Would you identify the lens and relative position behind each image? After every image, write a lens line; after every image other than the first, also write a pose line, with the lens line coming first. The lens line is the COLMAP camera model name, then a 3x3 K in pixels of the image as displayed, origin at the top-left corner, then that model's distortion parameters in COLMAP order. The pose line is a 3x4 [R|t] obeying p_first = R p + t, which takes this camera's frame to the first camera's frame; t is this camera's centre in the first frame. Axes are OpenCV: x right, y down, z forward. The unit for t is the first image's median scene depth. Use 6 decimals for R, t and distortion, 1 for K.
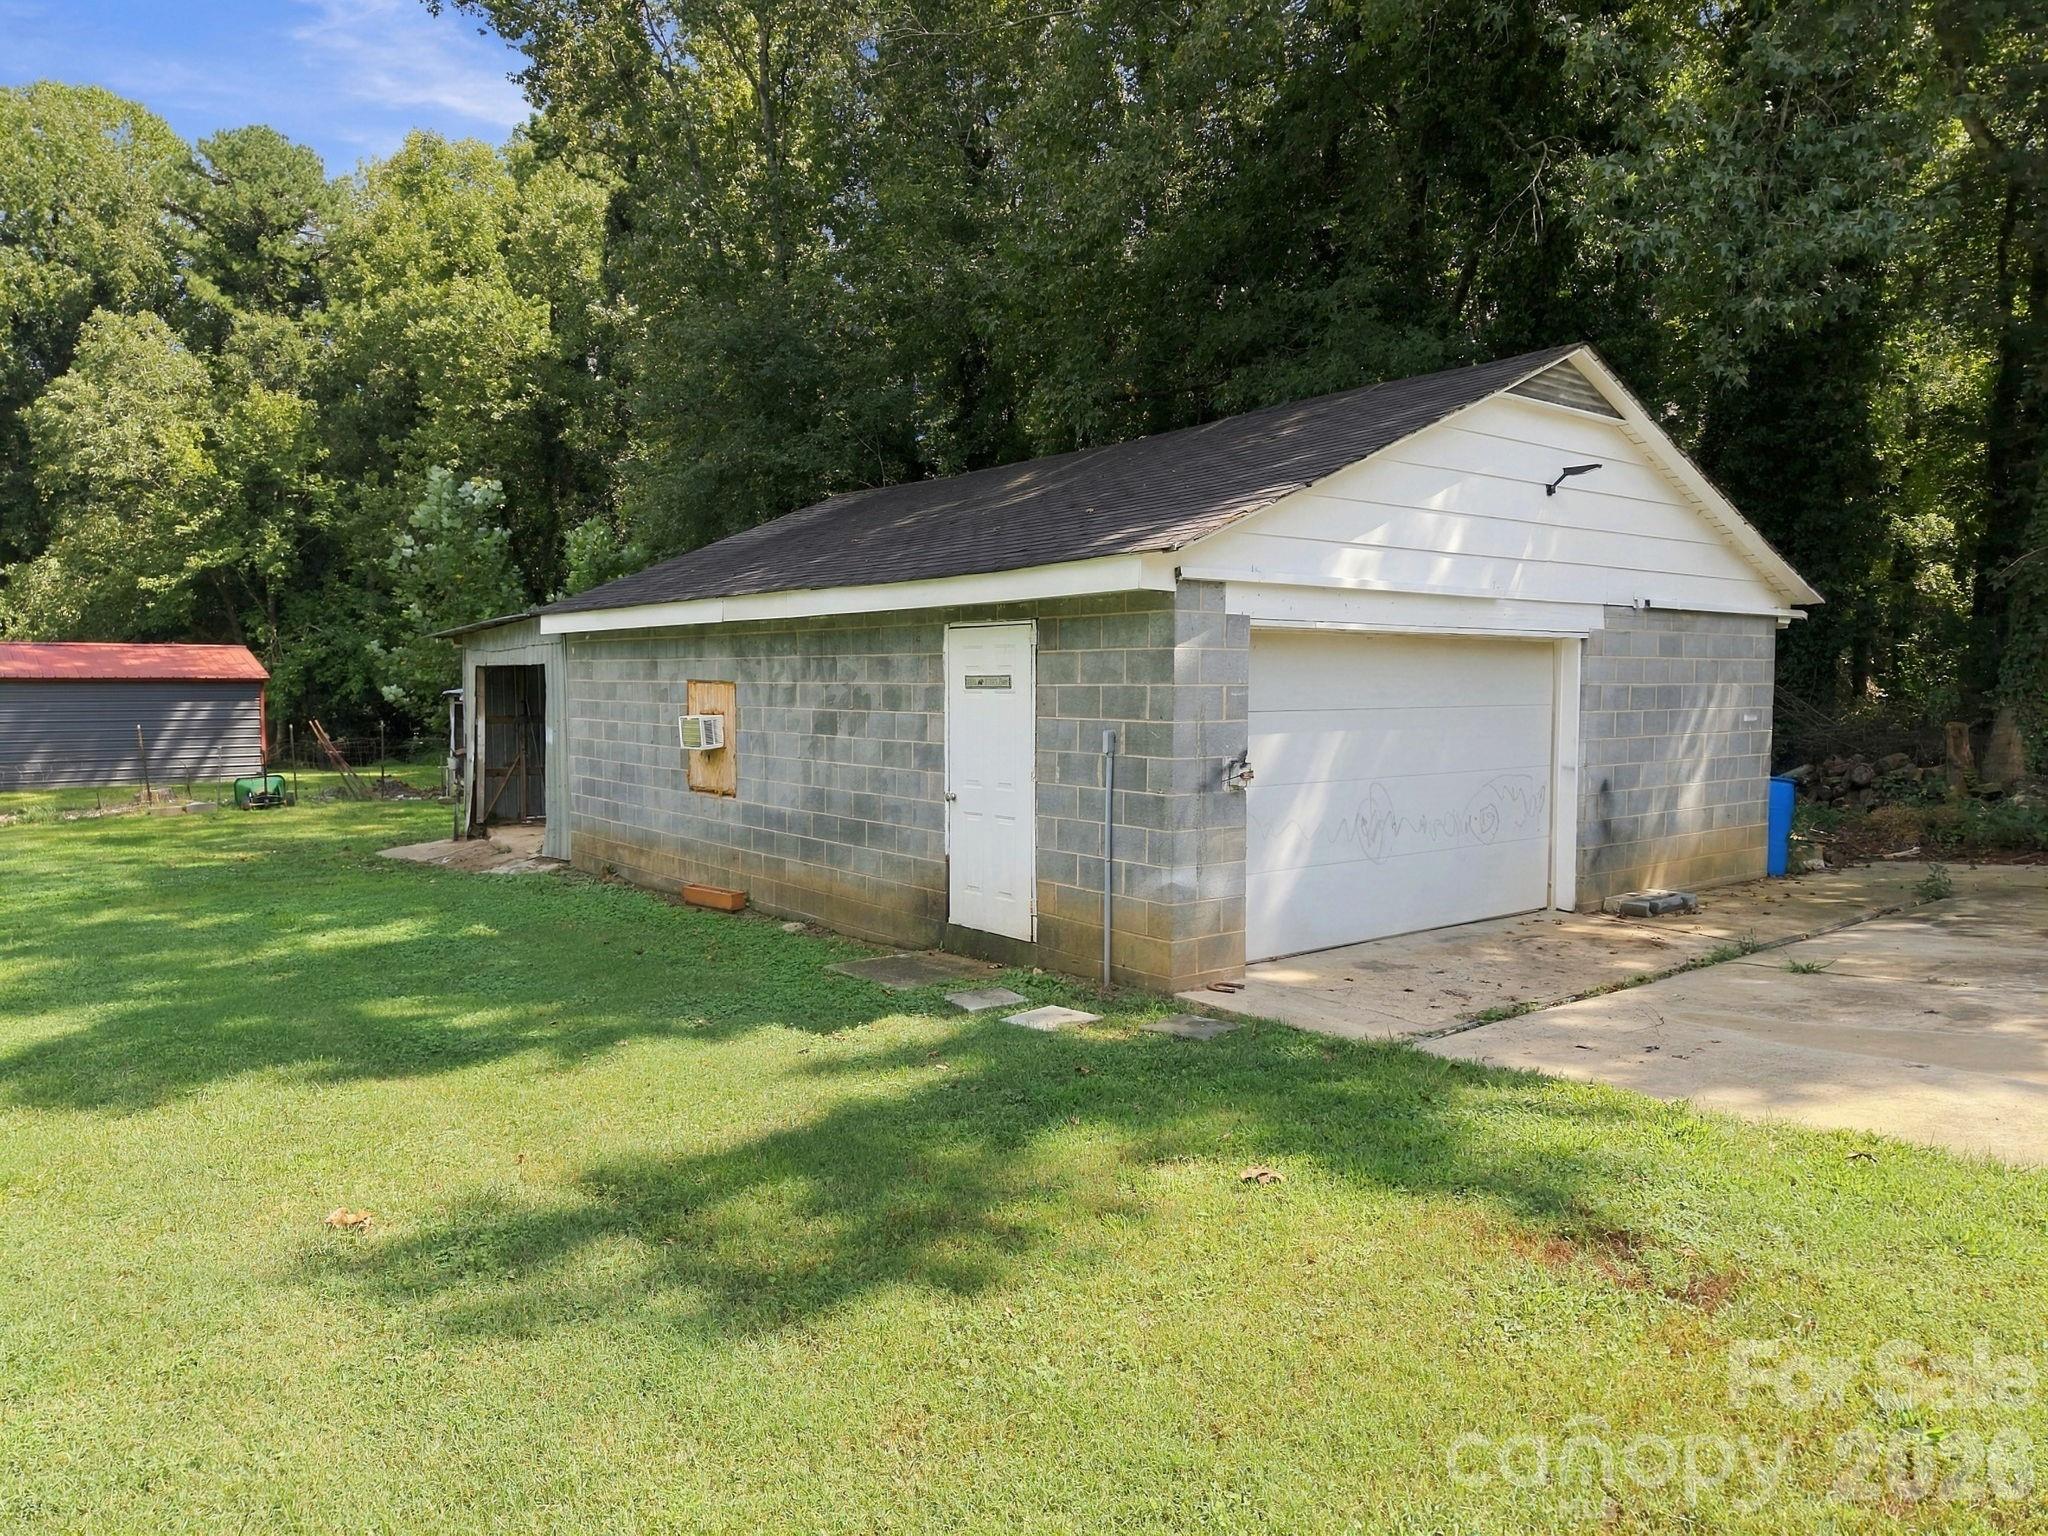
lens RADIAL K [[1355.5, 0, 1037.5], [0, 1355.5, 758.7], [0, 0, 1]] dist [0.007496, -0.006659]
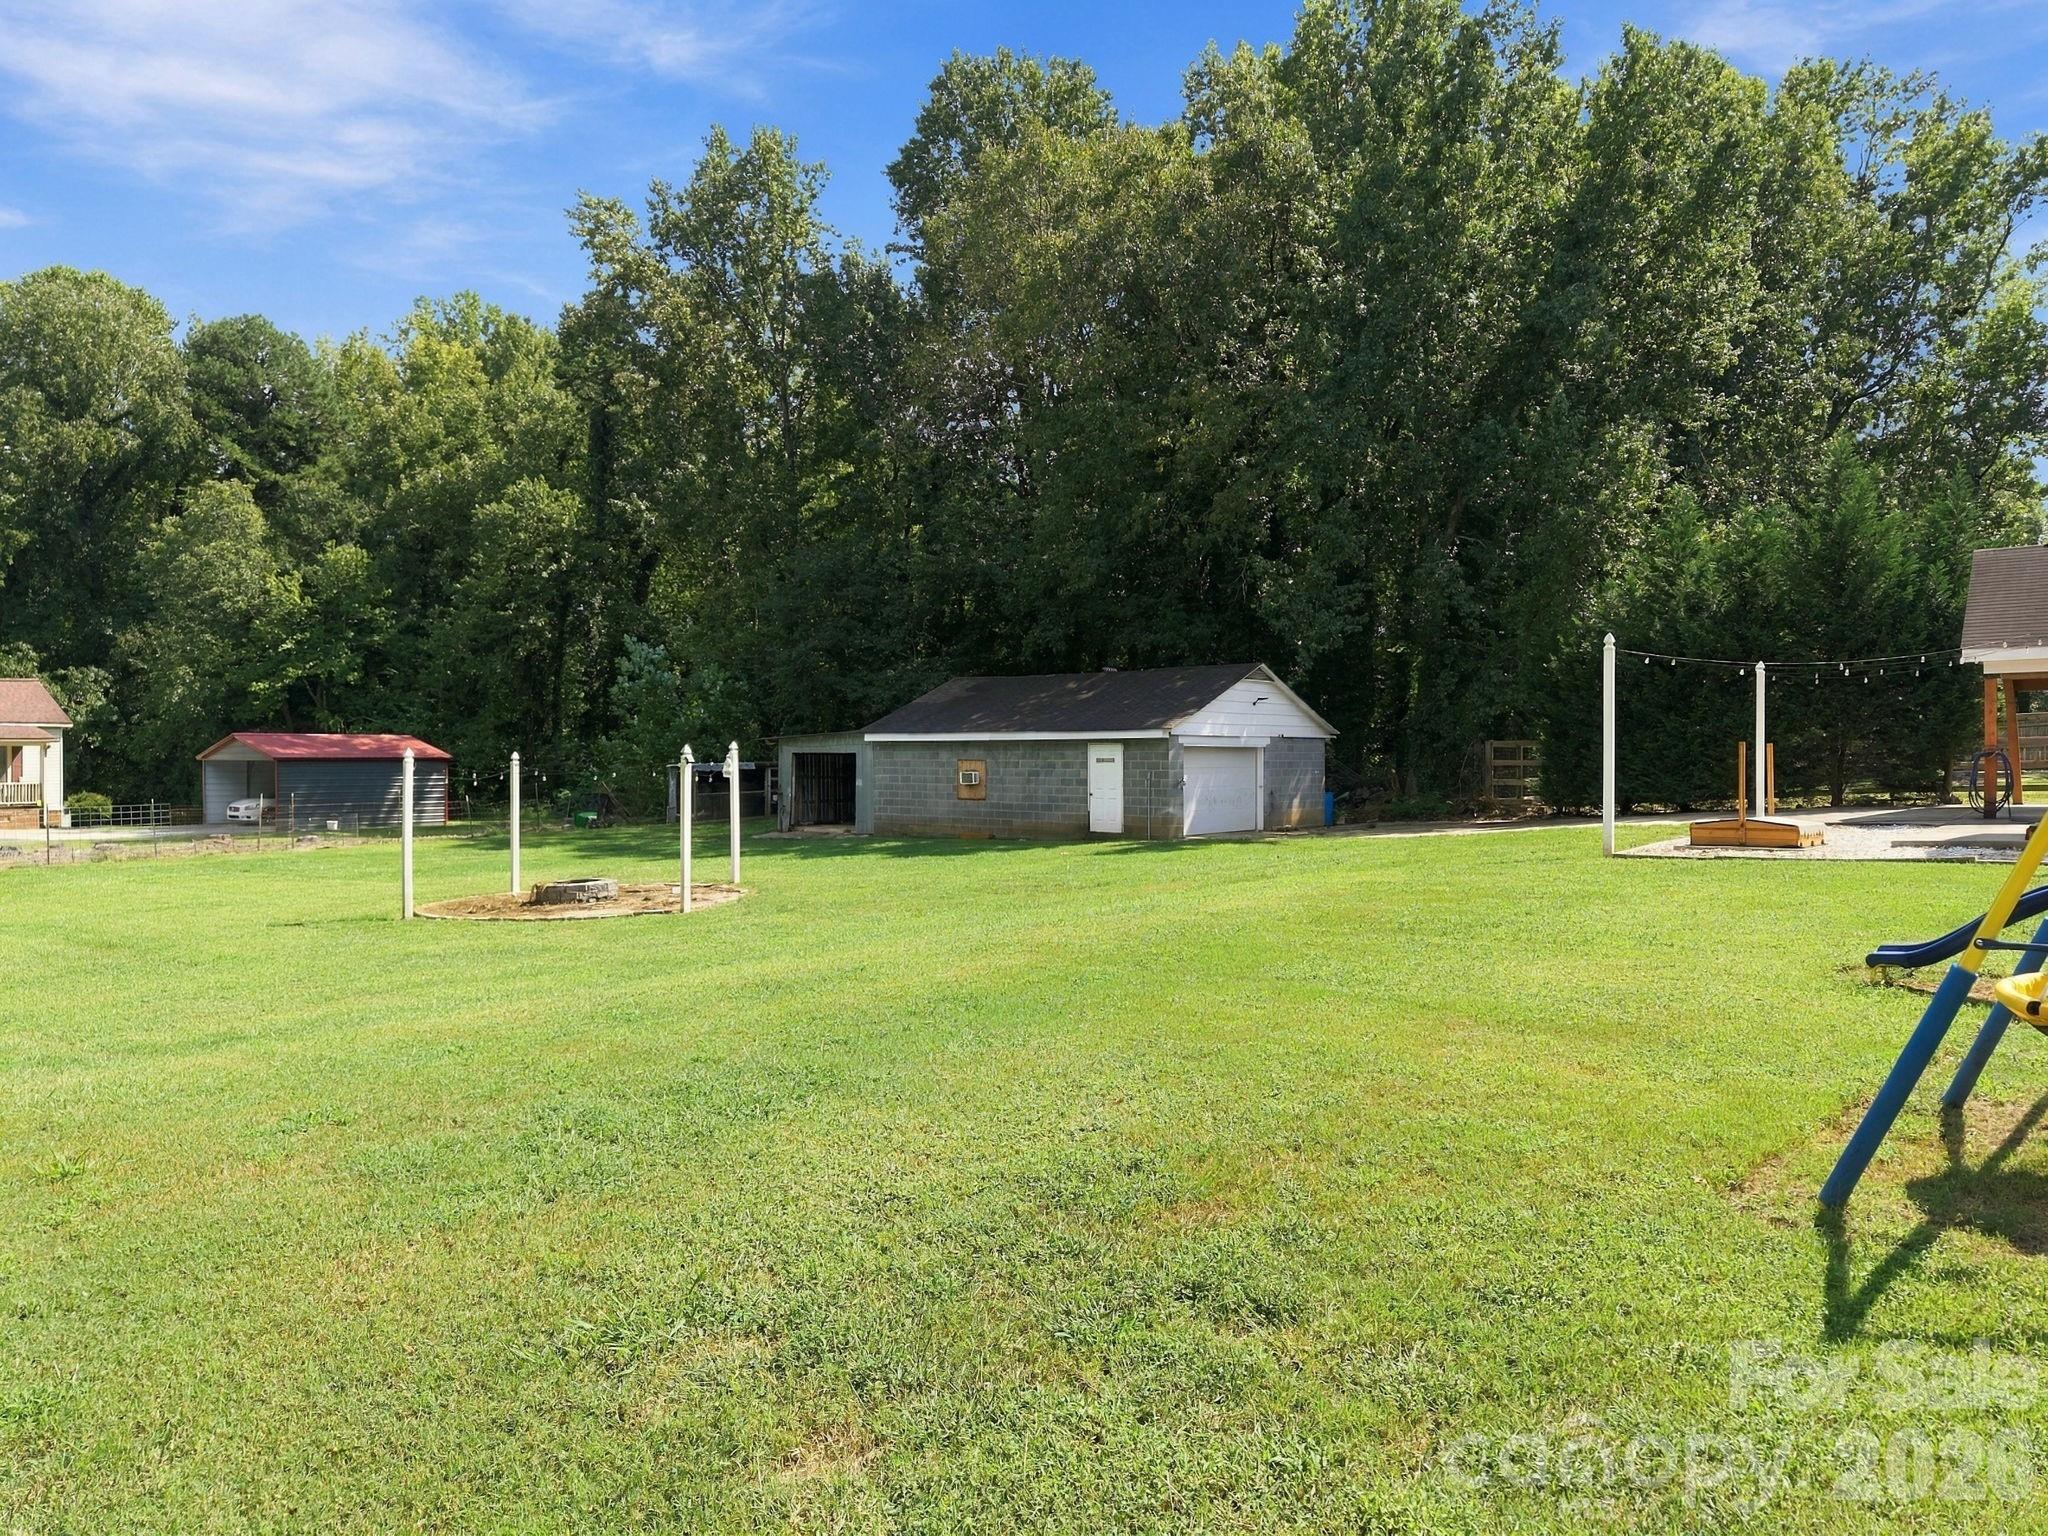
lens RADIAL K [[1355.5, 0, 1023.5], [0, 1355.5, 770.7], [0, 0, 1]] dist [0.007496, -0.006659]
pose [[0.979185, -0.002664, 0.202951, -0.823119], [0.012343, 0.998845, -0.046441, 0.112363], [-0.202593, 0.047979, 0.978087, -2.058832]]
